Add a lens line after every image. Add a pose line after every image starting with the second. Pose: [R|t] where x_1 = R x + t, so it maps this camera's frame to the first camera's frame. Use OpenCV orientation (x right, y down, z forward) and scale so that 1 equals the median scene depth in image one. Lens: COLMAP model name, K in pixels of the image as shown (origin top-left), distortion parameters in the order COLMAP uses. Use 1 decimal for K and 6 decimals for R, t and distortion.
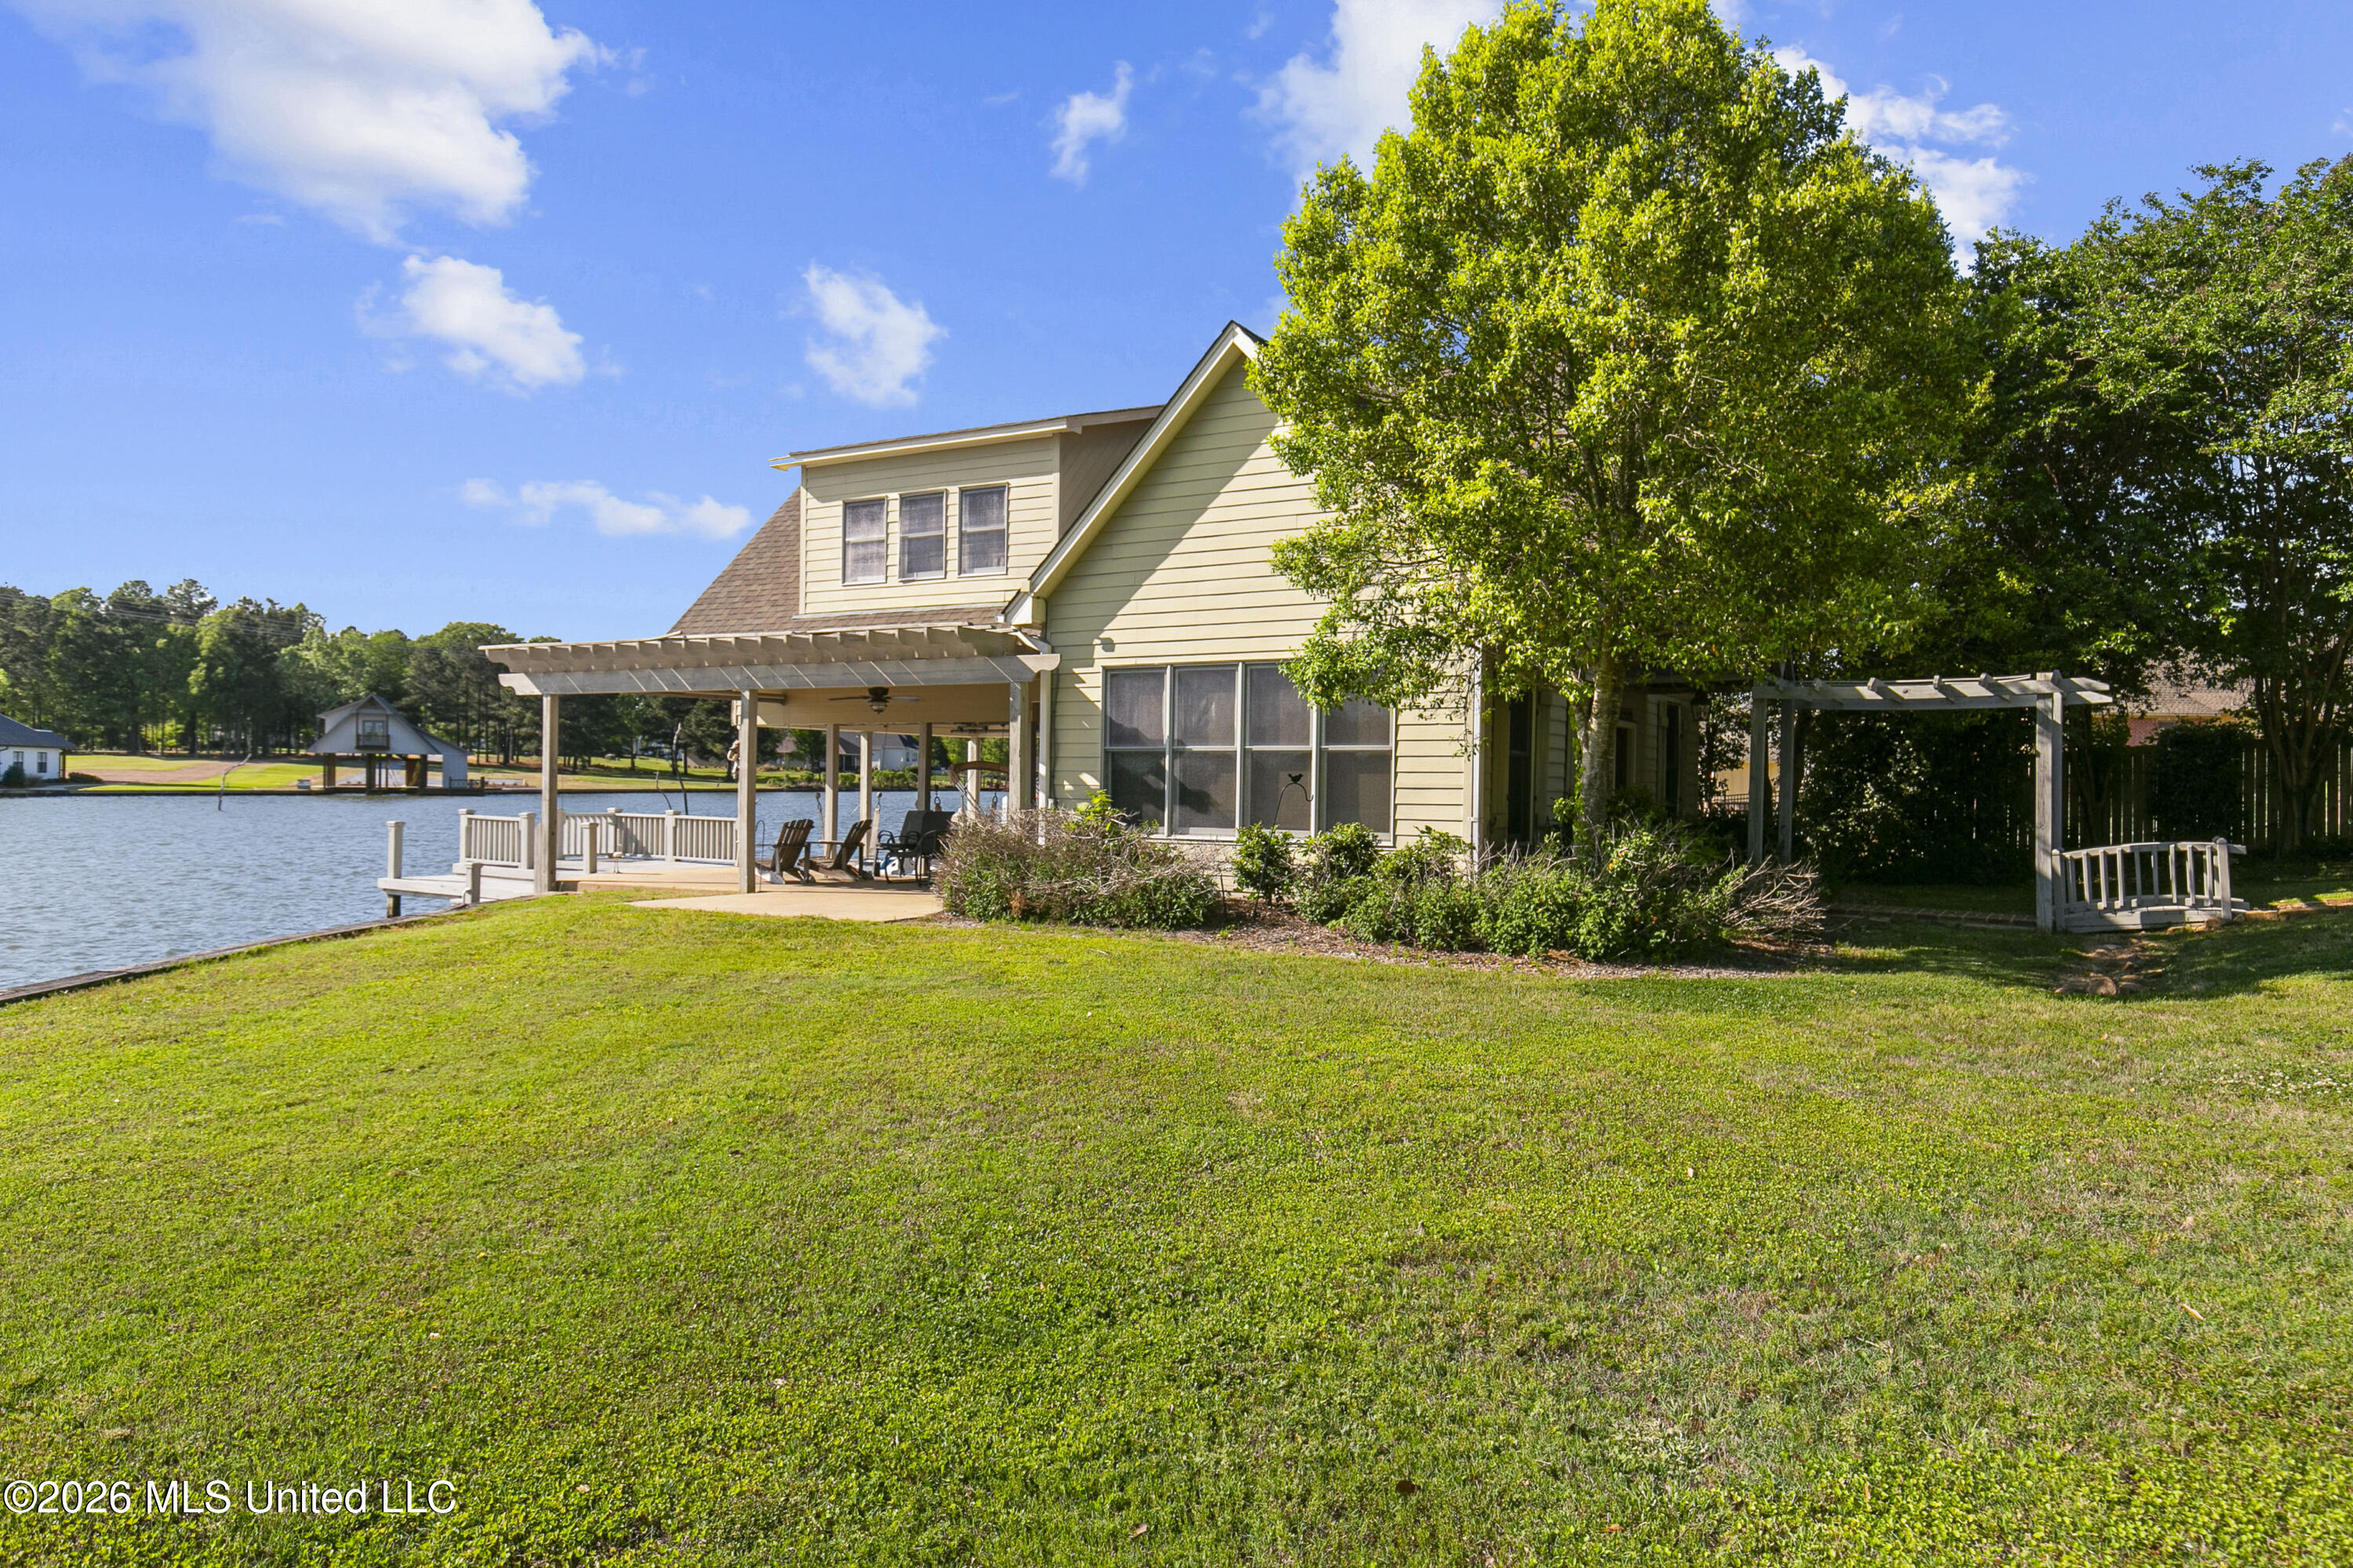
lens RADIAL K [[1484.7, 0, 1162.6], [0, 1484.7, 791.6], [0, 0, 1]] dist [0.003698, -0.001939]
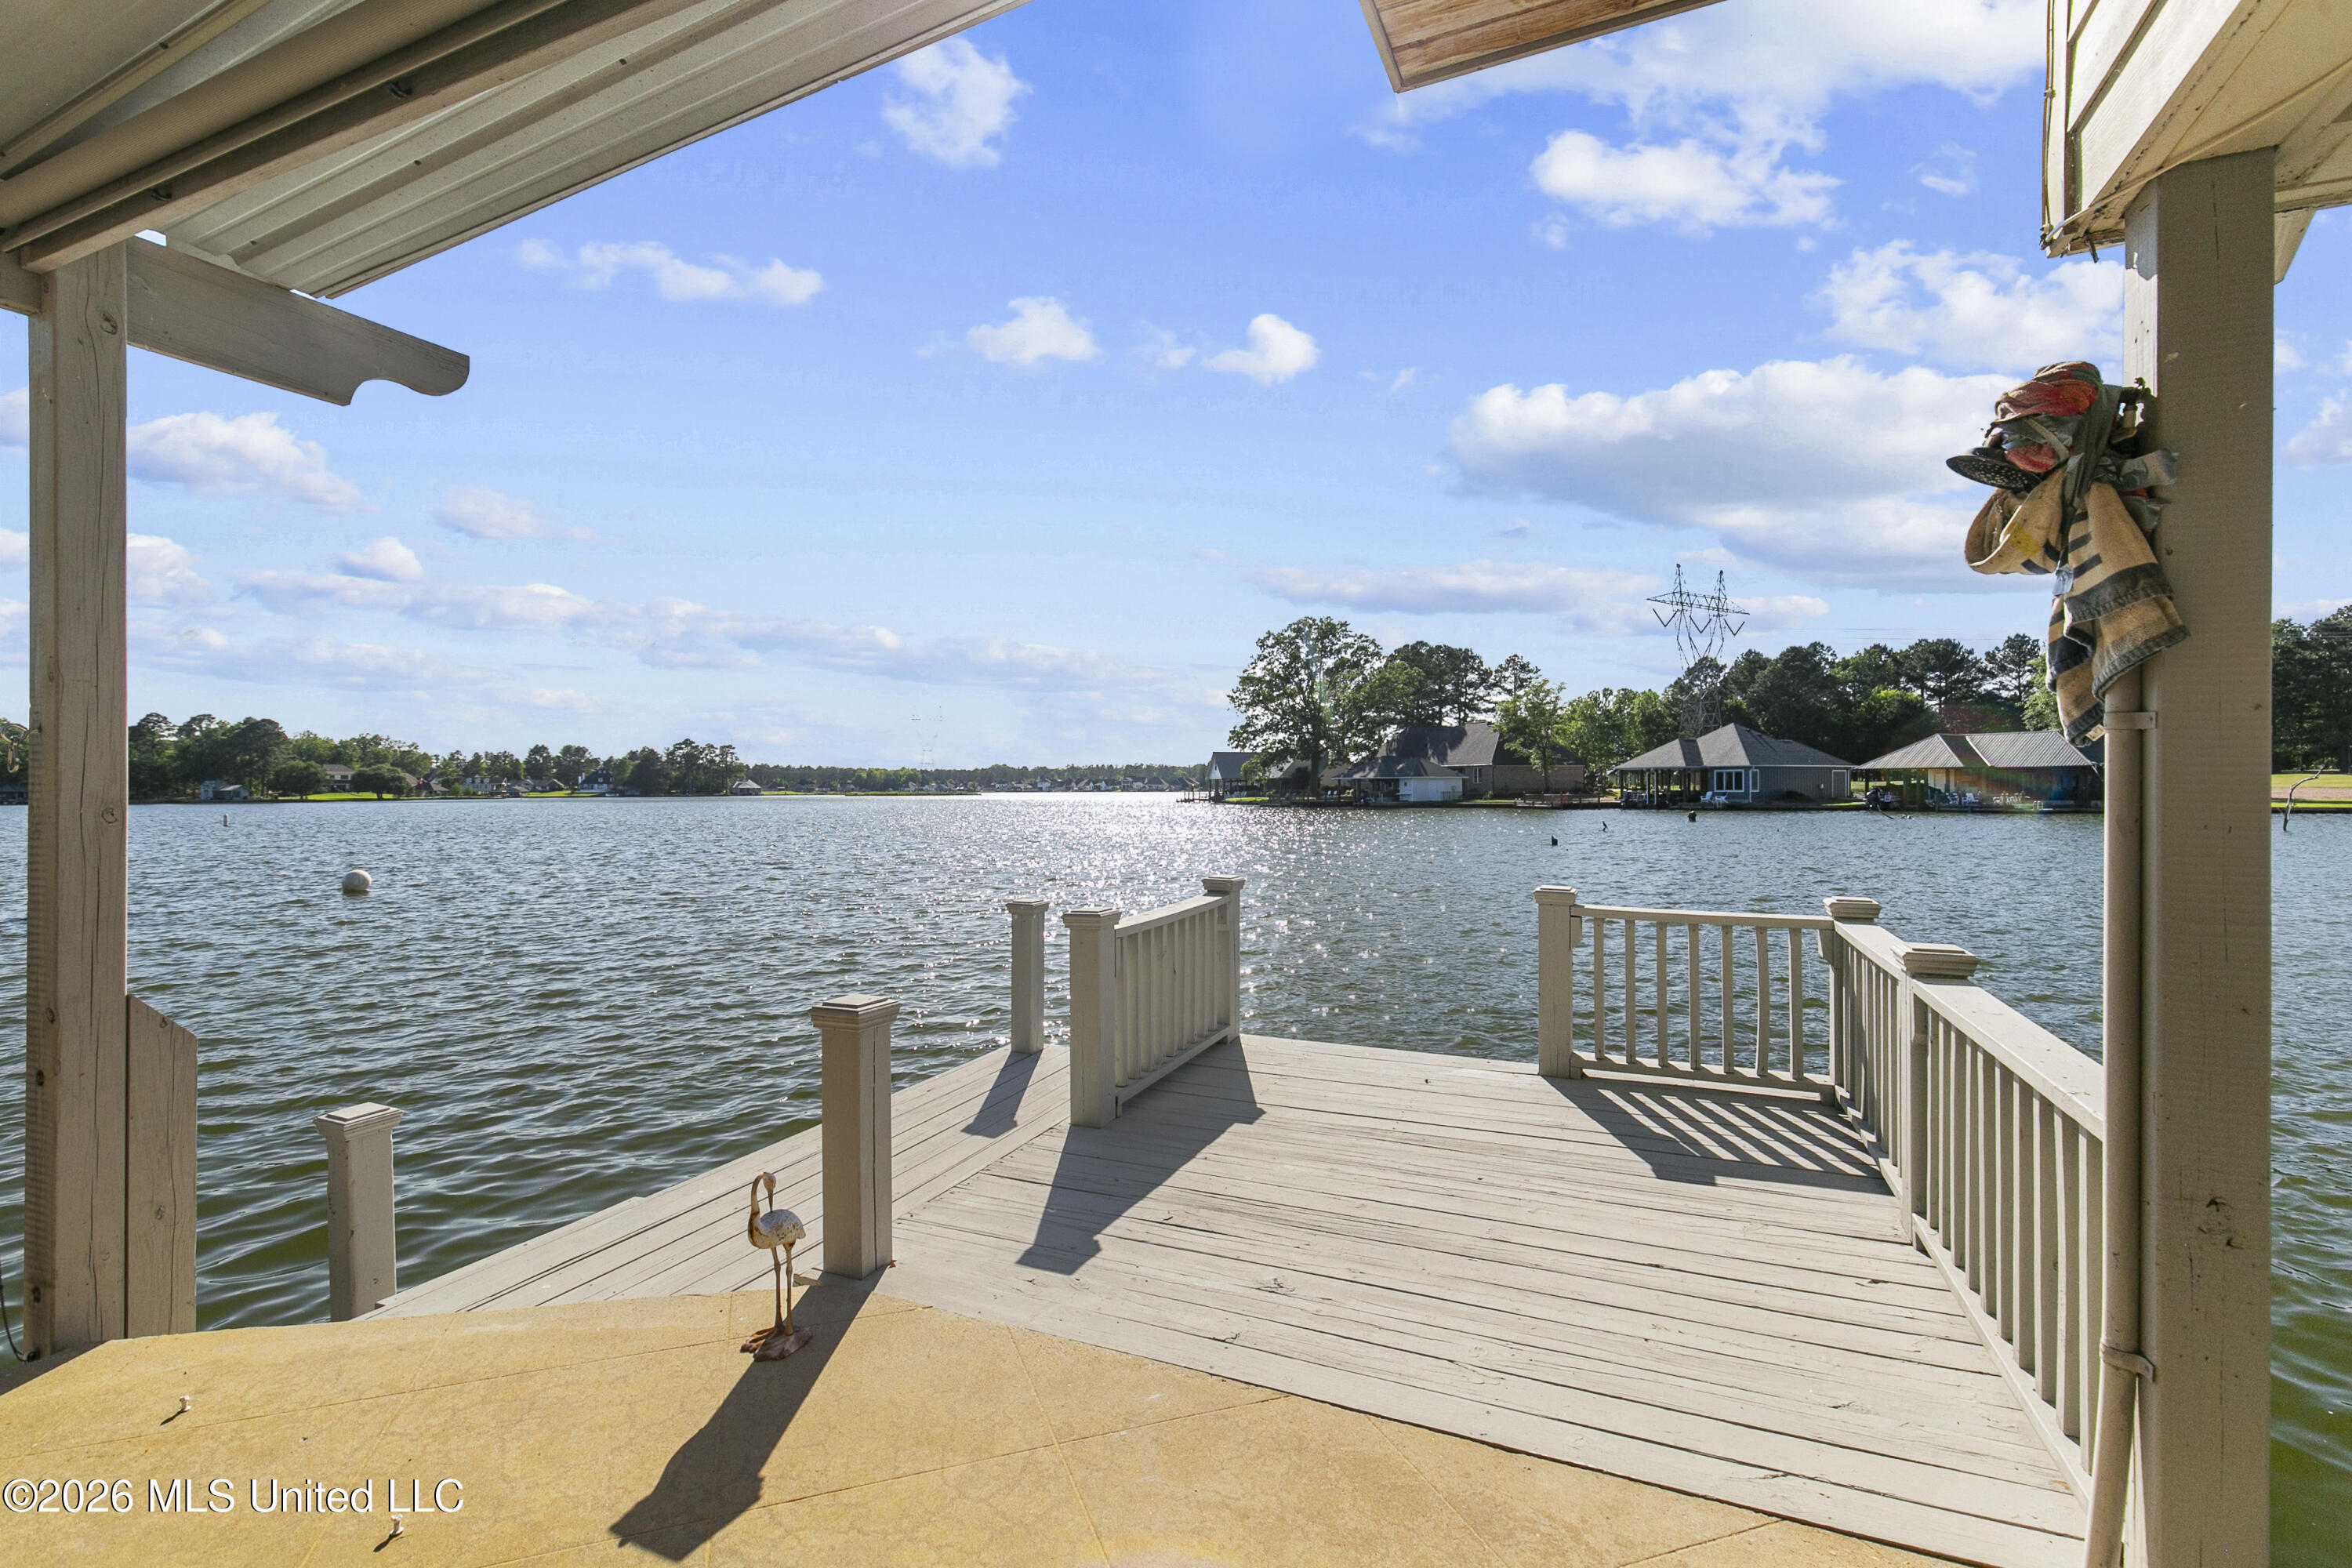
lens RADIAL K [[1076.8, 0, 1157.9], [0, 1076.8, 777.0], [0, 0, 1]] dist [0.001820, 0.000474]
pose [[0.095210, -0.024267, -0.995161, -0.240215], [-0.003487, 0.999689, -0.024711, -0.004606], [0.995451, 0.005823, 0.095095, 1.014772]]
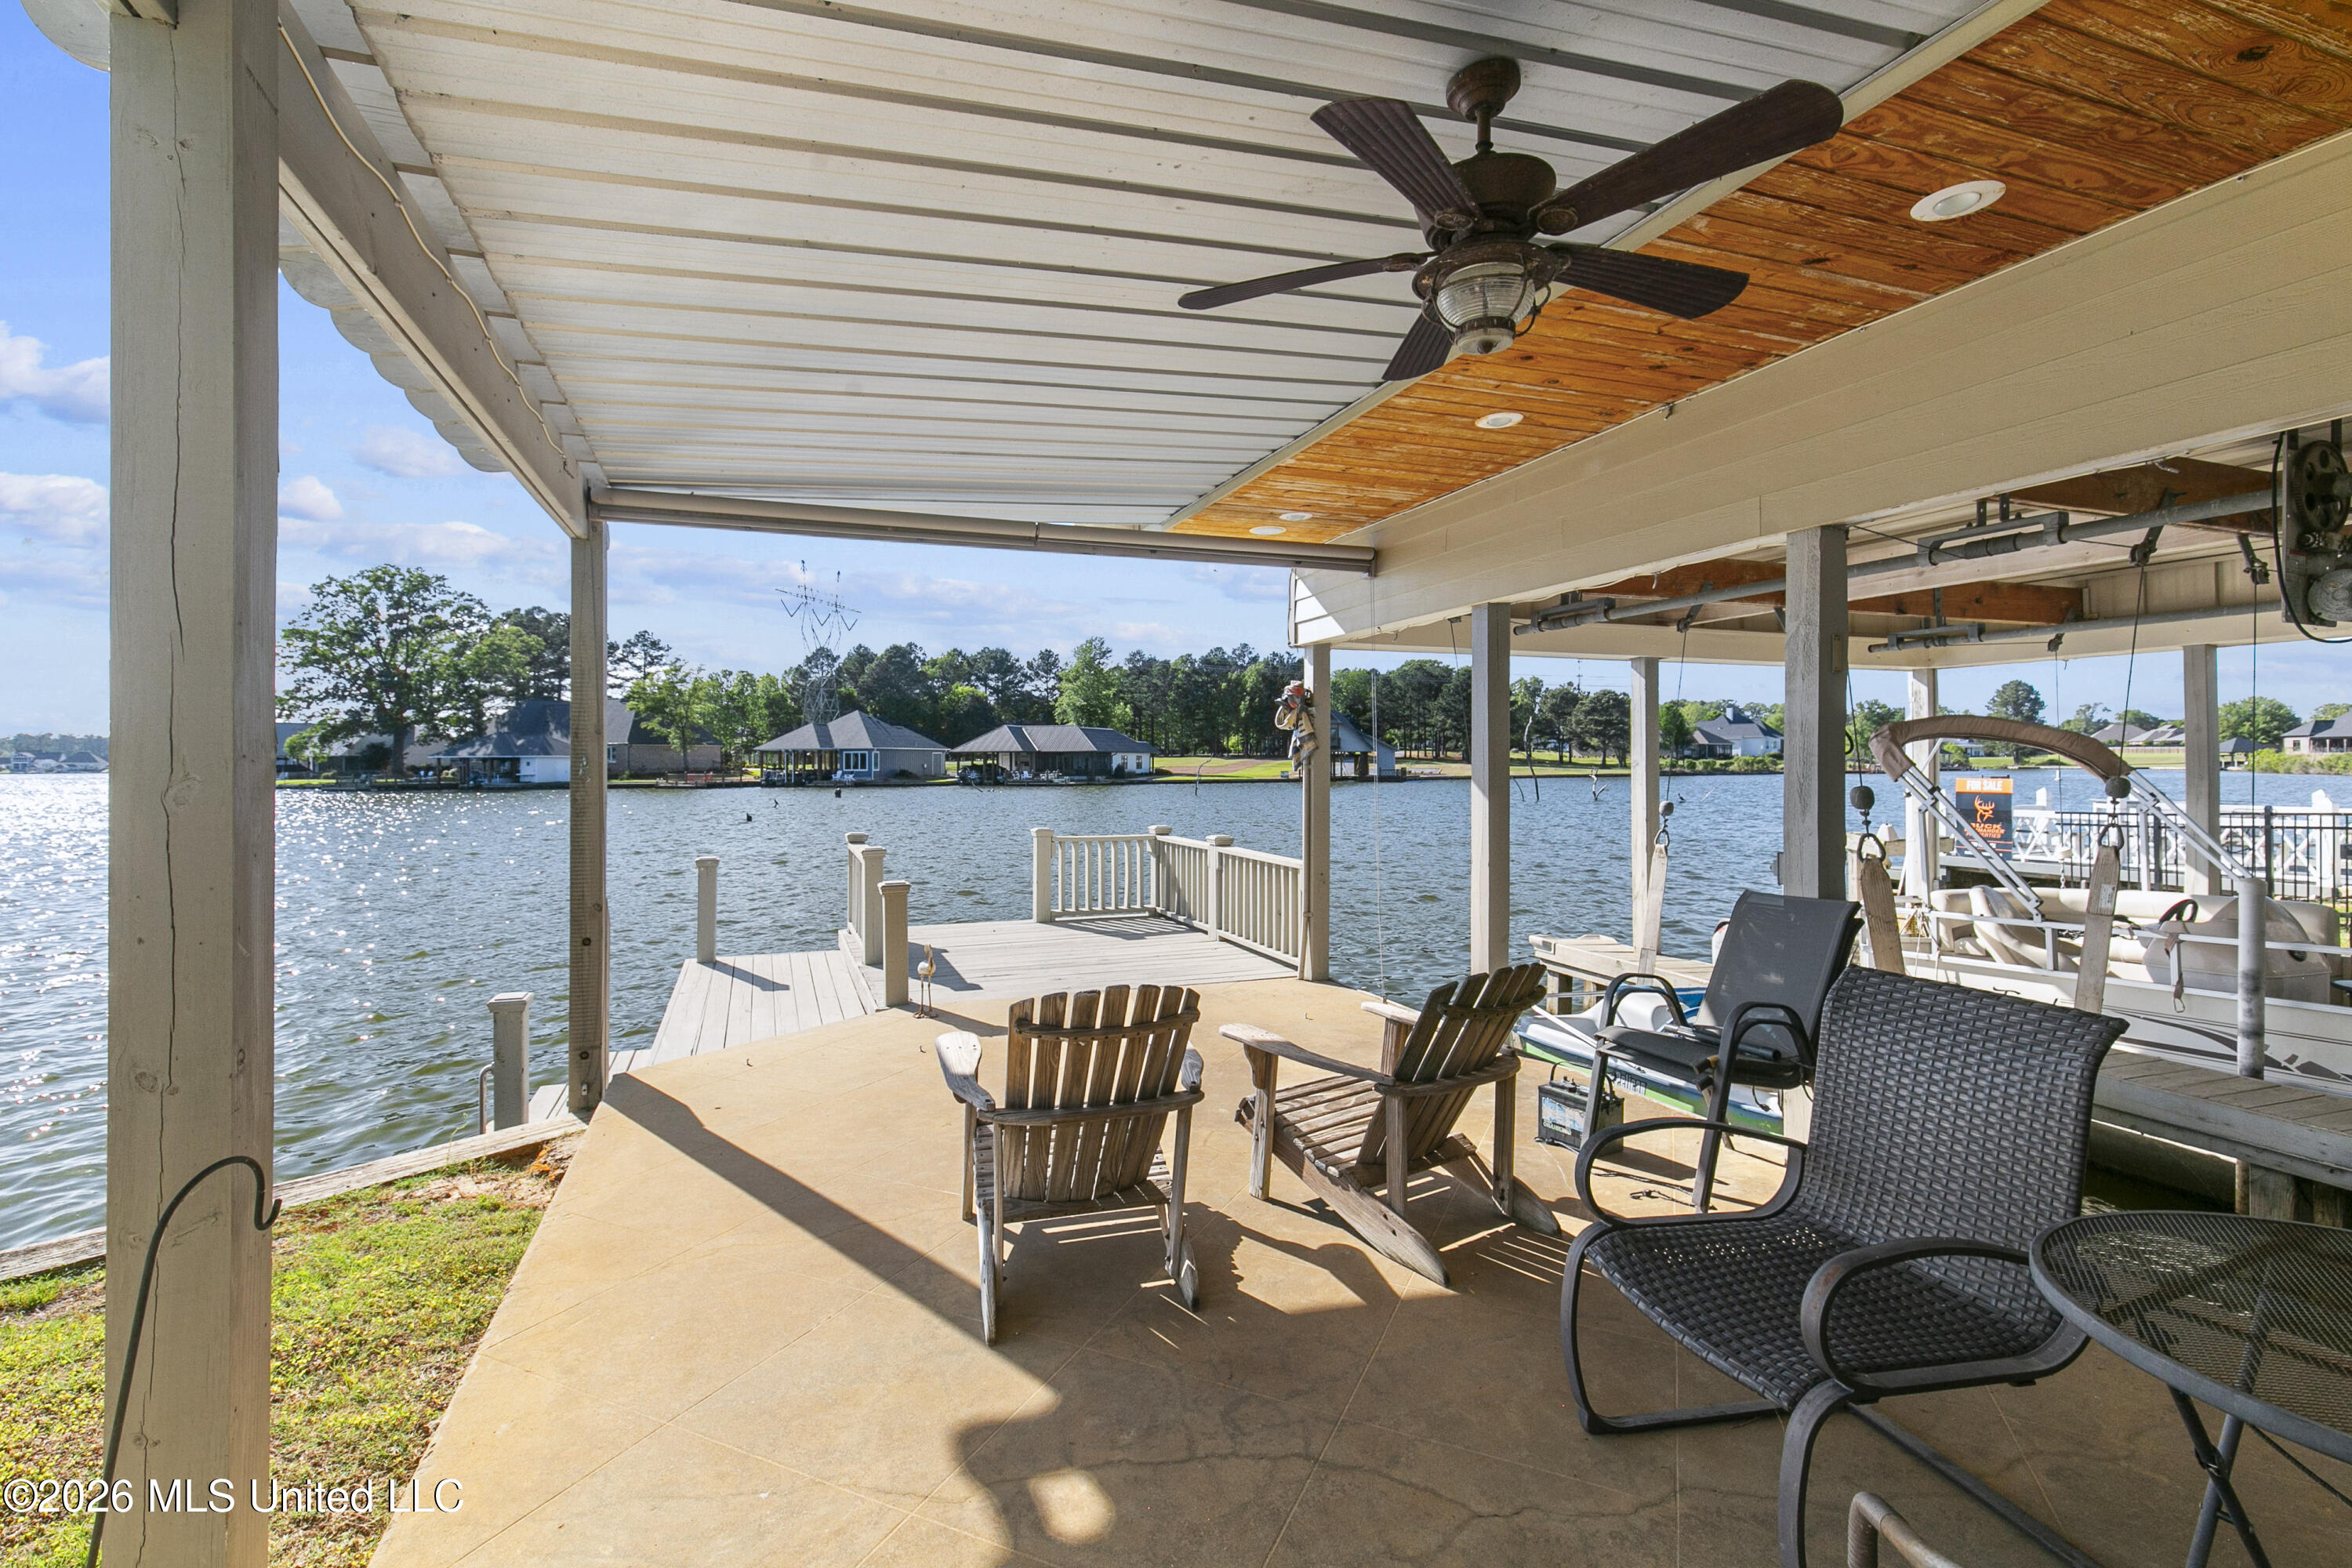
lens RADIAL K [[1064.6, 0, 1167.6], [0, 1064.6, 767.0], [0, 0, 1]] dist [0.010043, -0.000031]
pose [[0.776302, -0.014396, -0.630196, -0.135430], [0.009117, 0.999891, -0.011610, -0.007455], [0.630295, 0.003267, 0.776349, 0.807432]]
